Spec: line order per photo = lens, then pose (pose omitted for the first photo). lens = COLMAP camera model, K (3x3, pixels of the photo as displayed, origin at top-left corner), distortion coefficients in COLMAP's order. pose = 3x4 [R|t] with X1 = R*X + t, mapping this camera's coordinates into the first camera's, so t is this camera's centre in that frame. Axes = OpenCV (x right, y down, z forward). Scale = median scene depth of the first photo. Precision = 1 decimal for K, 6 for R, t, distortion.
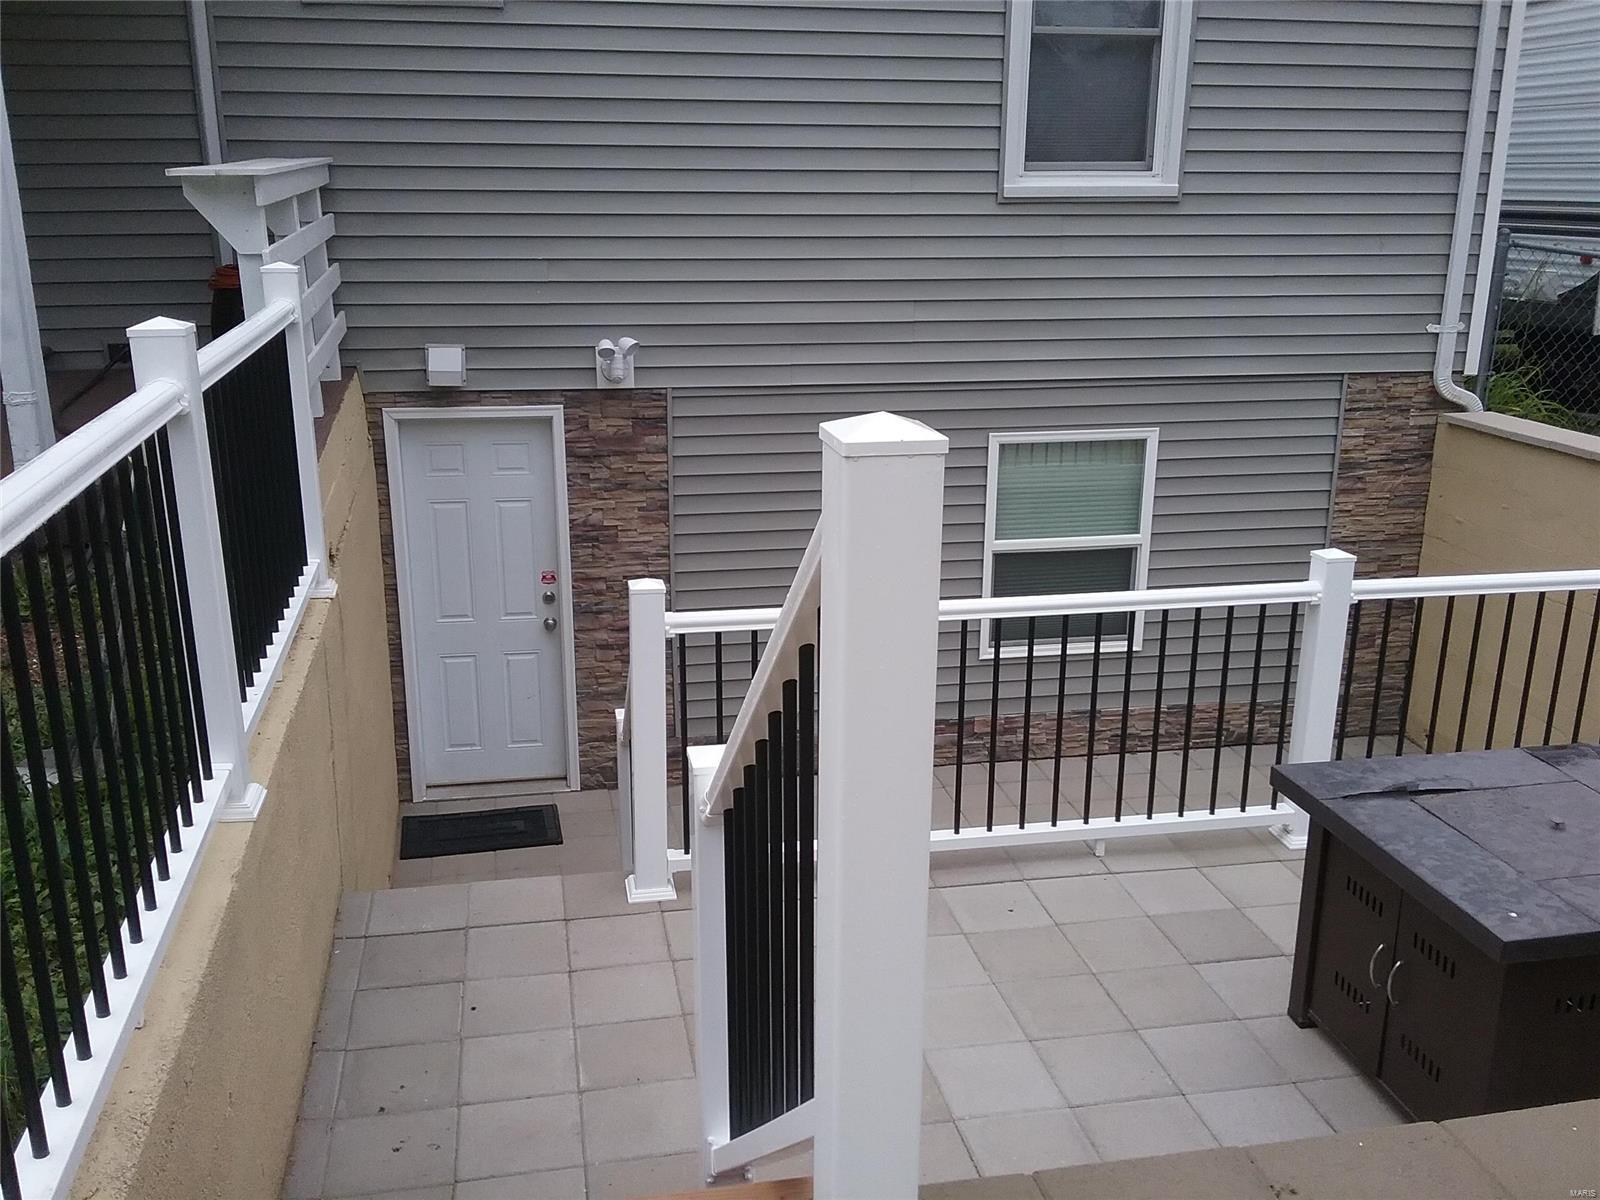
lens RADIAL K [[1449.4, 0, 796.7], [0, 1449.4, 643.7], [0, 0, 1]] dist [0.073234, -0.137761]
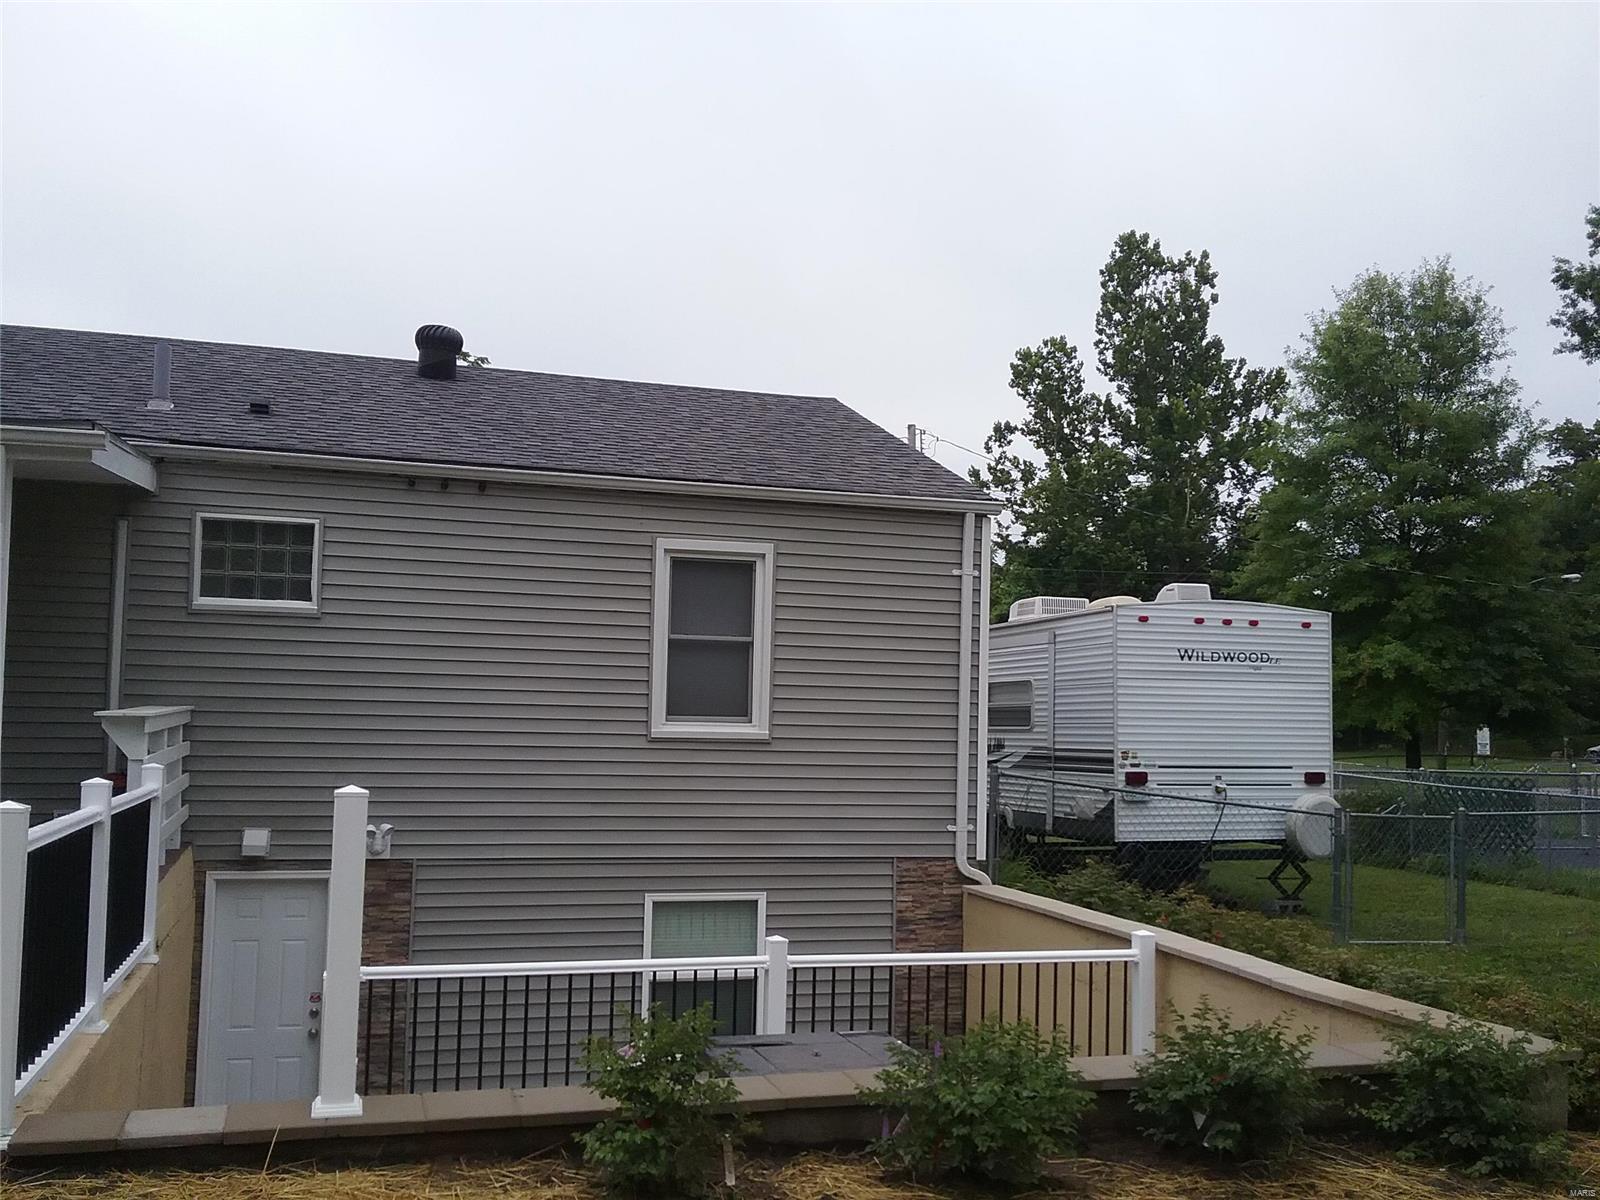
lens RADIAL K [[1449.4, 0, 796.7], [0, 1449.4, 643.7], [0, 0, 1]] dist [0.073234, -0.137761]
pose [[0.995358, 0.022189, 0.093650, 0.147971], [0.013005, 0.933126, -0.359313, 0.147819], [-0.095360, 0.358863, 0.928506, -0.451997]]
